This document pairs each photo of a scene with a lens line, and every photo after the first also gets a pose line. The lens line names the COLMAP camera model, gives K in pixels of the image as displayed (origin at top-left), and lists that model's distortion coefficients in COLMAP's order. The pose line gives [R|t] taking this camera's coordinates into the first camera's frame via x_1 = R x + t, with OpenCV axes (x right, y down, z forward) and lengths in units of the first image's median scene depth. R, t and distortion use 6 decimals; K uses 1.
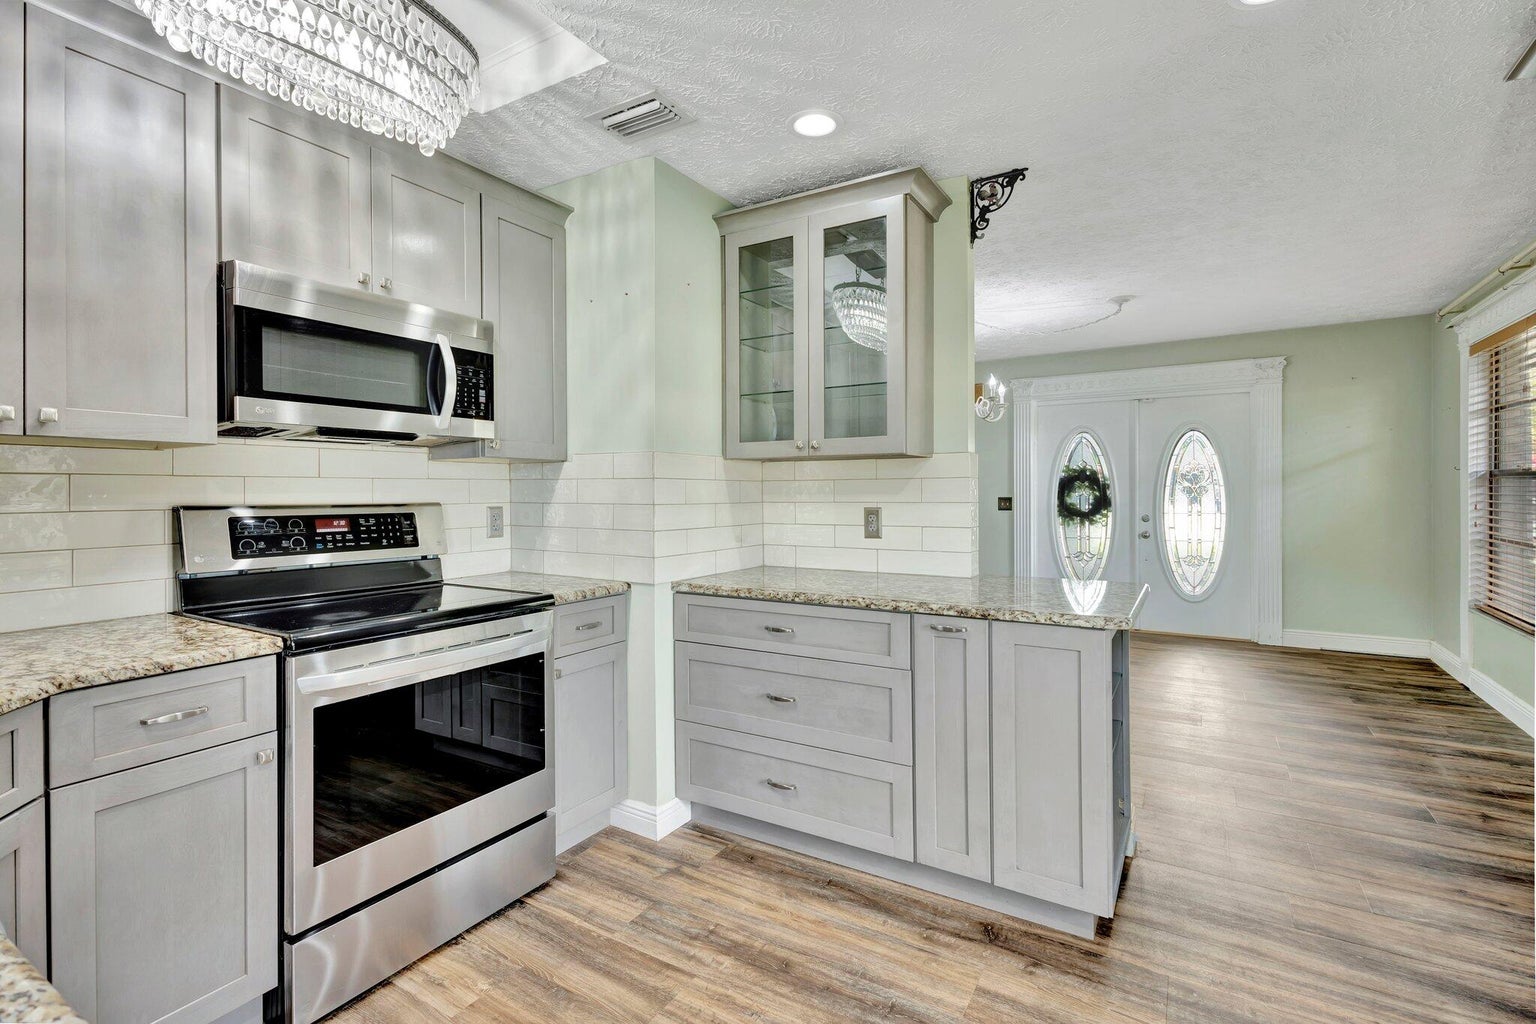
lens RADIAL K [[715.3, 0, 773.3], [0, 715.3, 501.6], [0, 0, 1]] dist [0.004650, 0.002019]
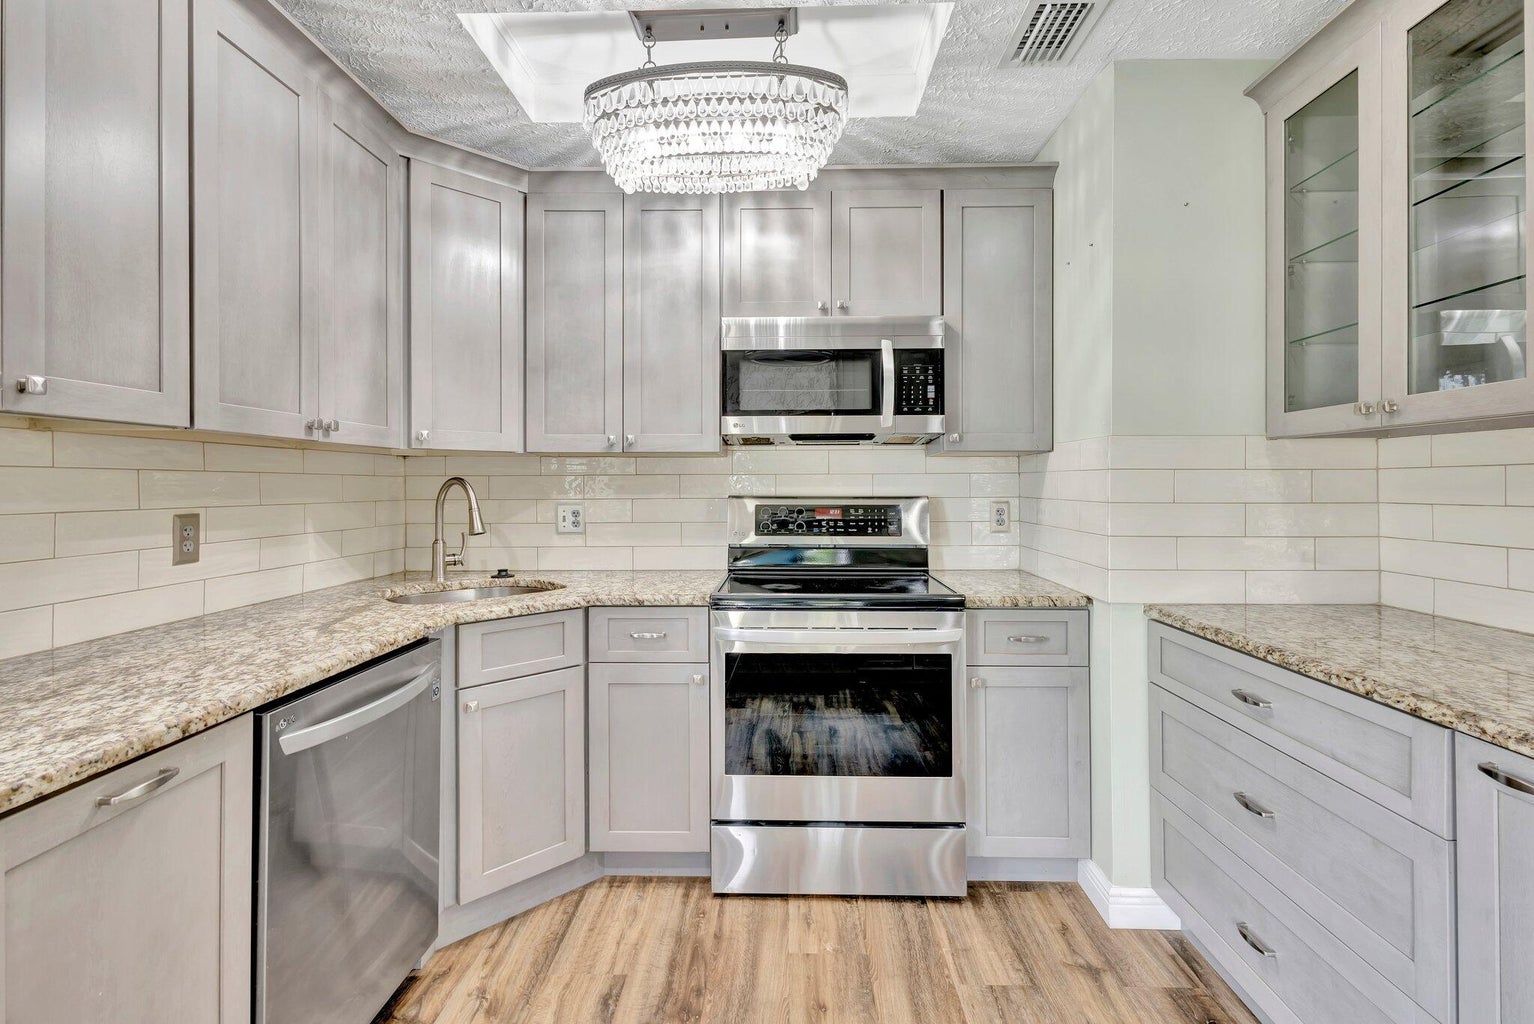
lens RADIAL K [[714.4, 0, 766.0], [0, 714.4, 495.9], [0, 0, 1]] dist [0.004650, 0.002019]
pose [[0.482417, 0.013355, -0.875840, 0.379115], [-0.011231, 0.999896, 0.009061, -0.006334], [0.875870, 0.005465, 0.482516, 0.314062]]
